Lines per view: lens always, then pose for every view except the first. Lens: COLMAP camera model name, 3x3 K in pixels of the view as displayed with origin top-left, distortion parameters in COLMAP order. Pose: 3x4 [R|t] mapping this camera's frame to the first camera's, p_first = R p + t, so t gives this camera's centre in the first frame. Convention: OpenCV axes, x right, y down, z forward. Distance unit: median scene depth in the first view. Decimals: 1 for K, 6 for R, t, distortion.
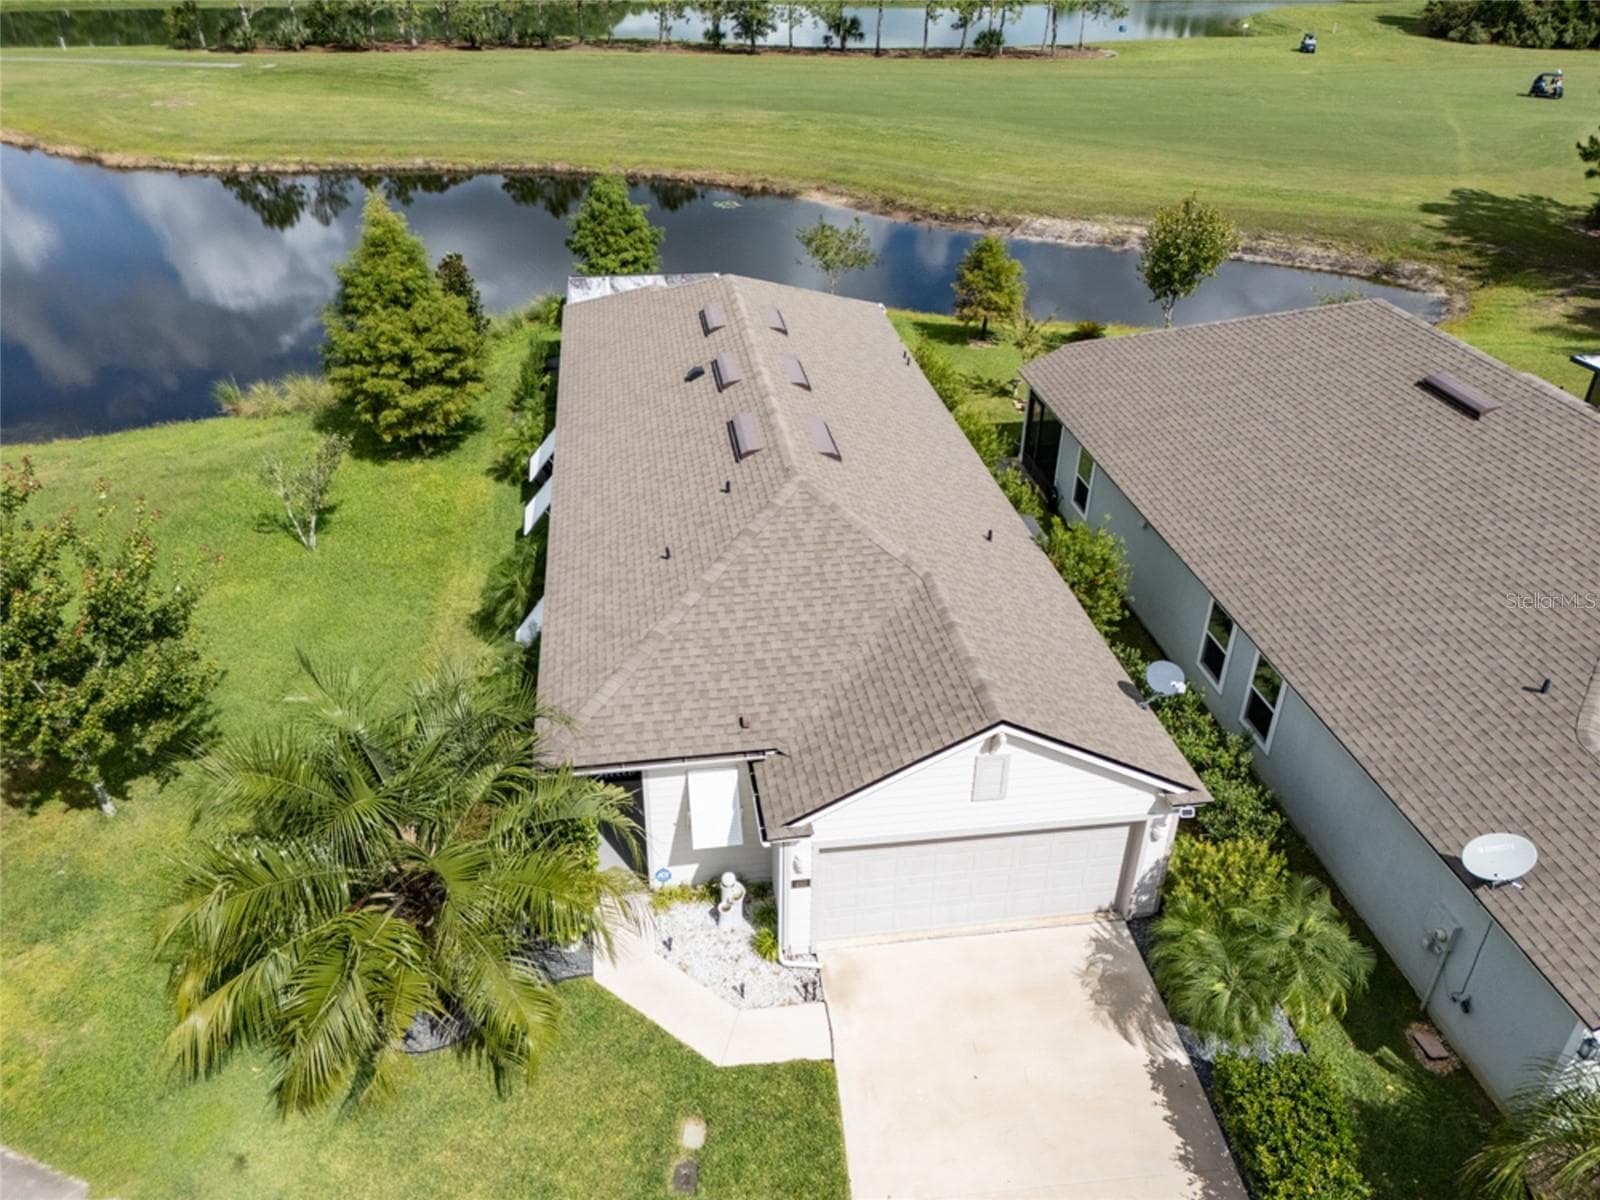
lens RADIAL K [[1173.0, 0, 799.3], [0, 1173.0, 607.5], [0, 0, 1]] dist [0.078280, -0.078705]
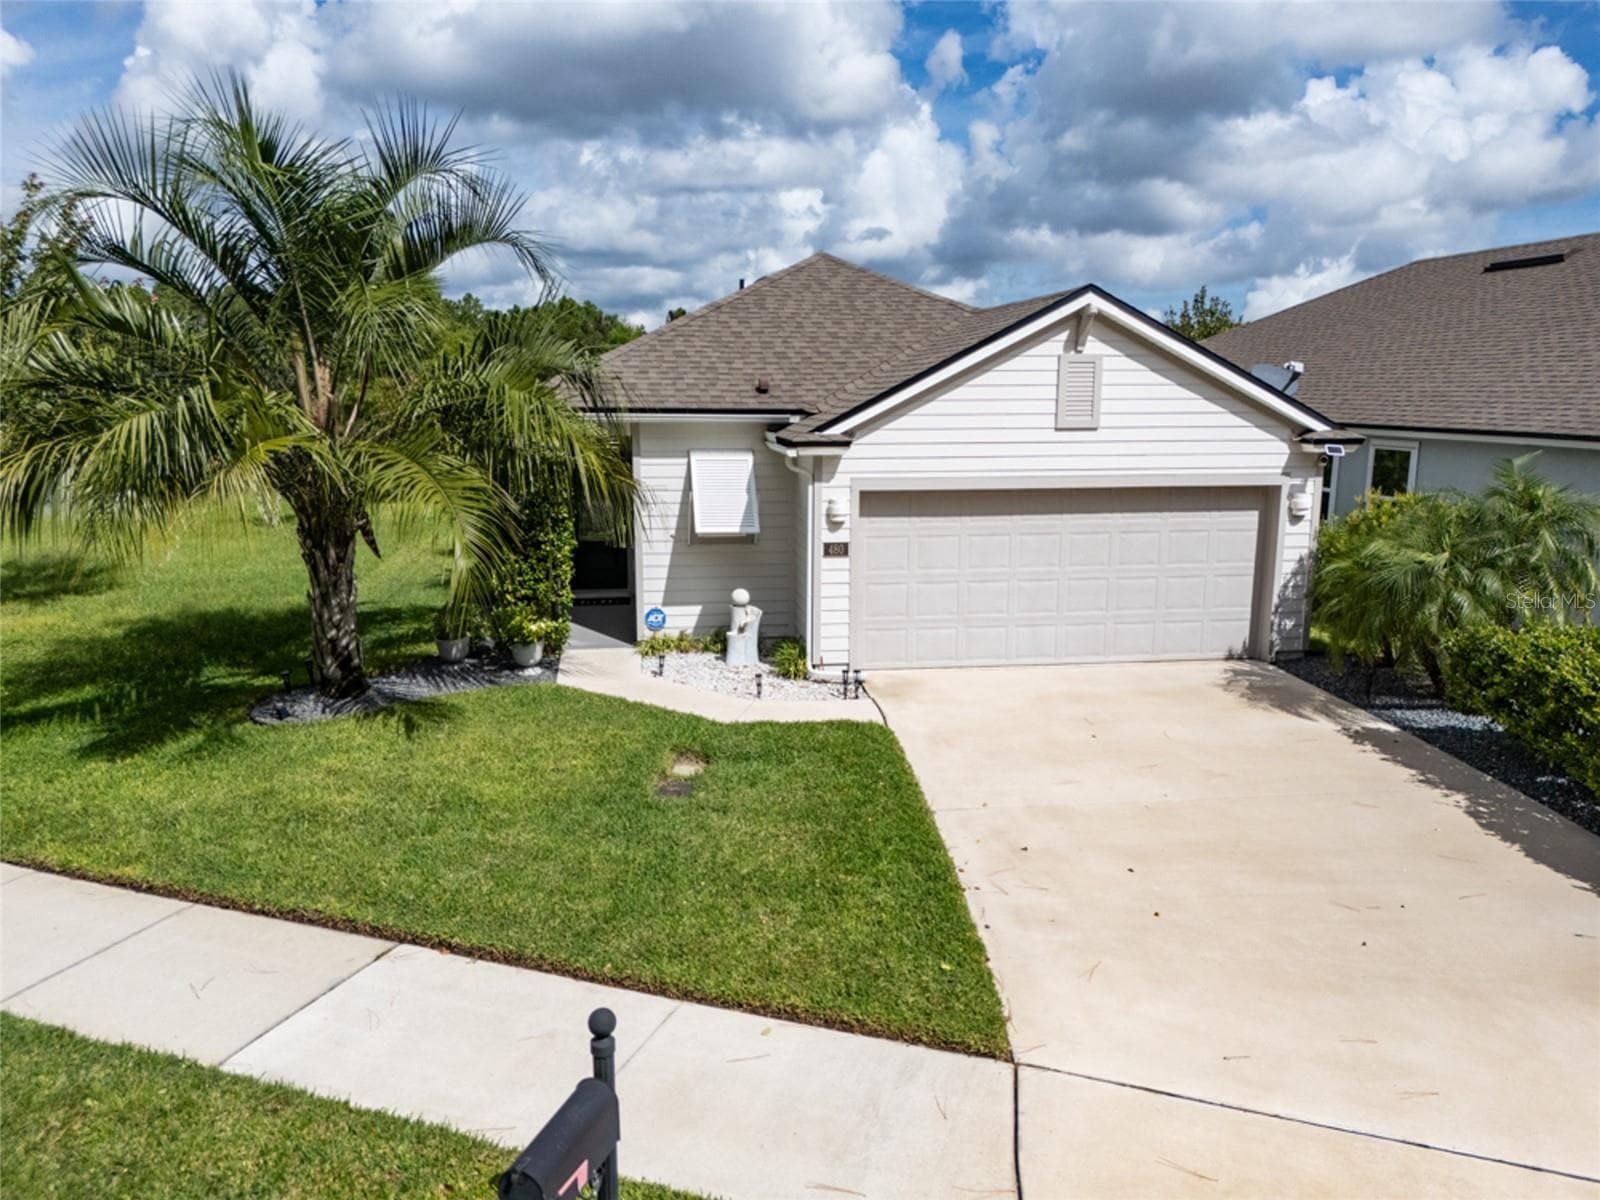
lens RADIAL K [[1173.0, 0, 799.3], [0, 1173.0, 607.5], [0, 0, 1]] dist [0.078280, -0.078705]
pose [[0.999933, -0.010863, -0.004022, -0.018454], [0.008744, 0.935585, -0.352993, 0.503906], [0.007598, 0.352934, 0.935617, 0.287634]]
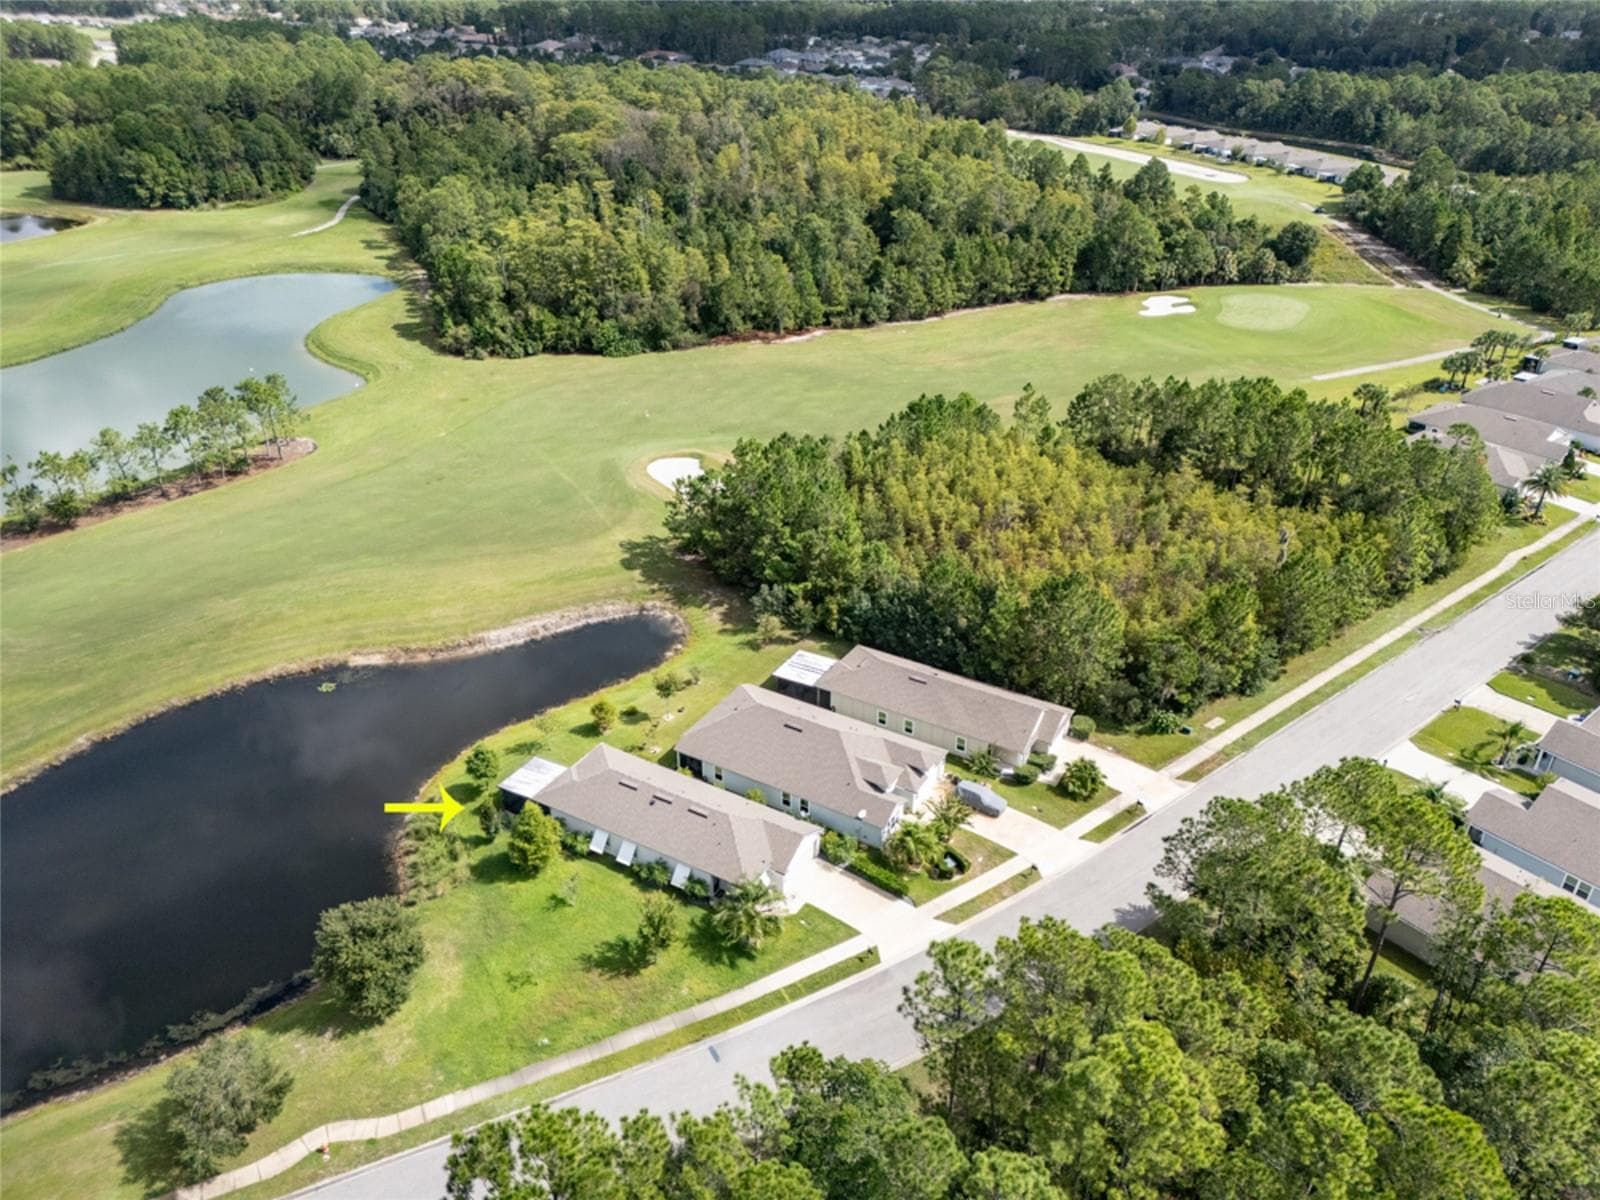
lens RADIAL K [[1174.5, 0, 800.0], [0, 1174.5, 600.0], [0, 0, 1]] dist [0.090638, -0.102055]
pose [[0.624278, -0.383639, 0.680513, -3.045175], [0.405492, 0.903701, 0.137478, -1.602460], [-0.667723, 0.190118, 0.719723, -3.111122]]
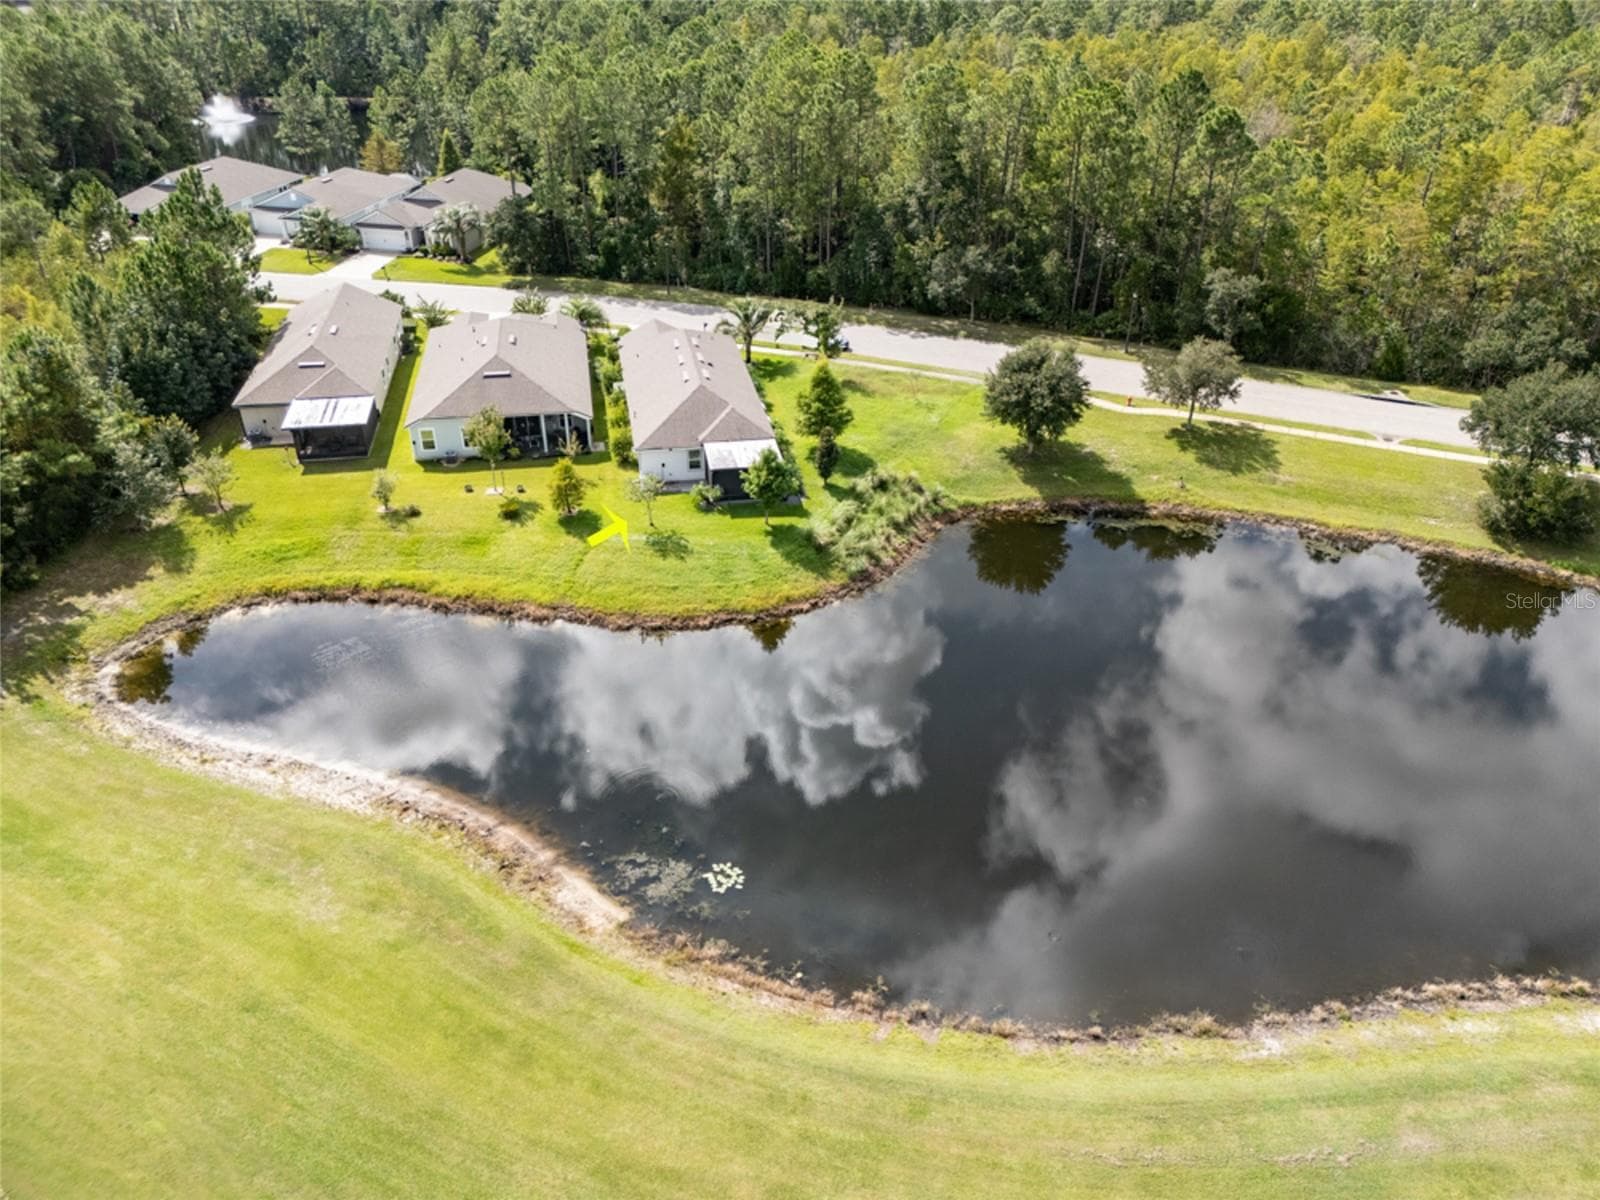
lens RADIAL K [[1173.0, 0, 799.3], [0, 1173.0, 607.5], [0, 0, 1]] dist [0.078280, -0.078705]
pose [[-0.999277, 0.002467, -0.037947, -0.307830], [-0.032492, 0.463037, 0.885743, -4.140850], [0.019756, 0.886335, -0.462622, 4.587469]]
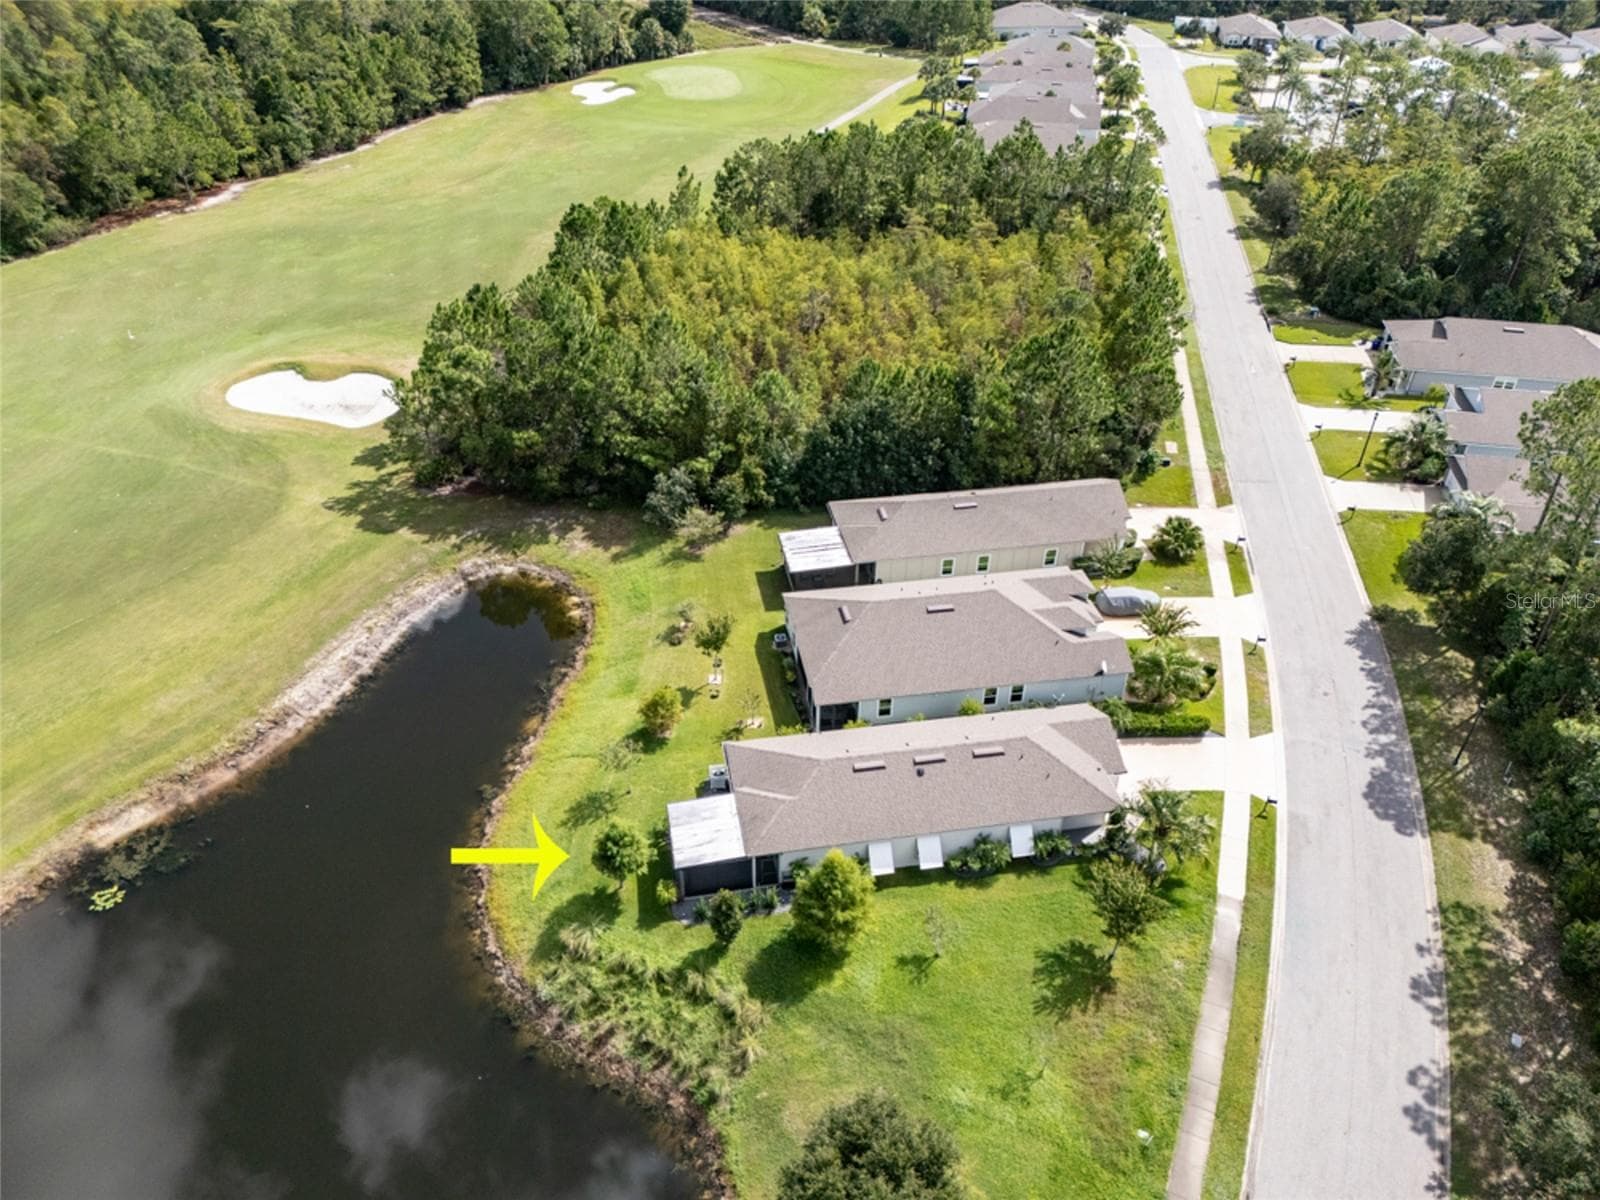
lens RADIAL K [[1174.5, 0, 800.0], [0, 1174.5, 600.0], [0, 0, 1]] dist [0.090638, -0.102055]
pose [[-0.034348, -0.584823, 0.810433, -2.838262], [0.510171, 0.687038, 0.517401, -2.803798], [-0.859387, 0.431231, 0.274762, 0.497383]]
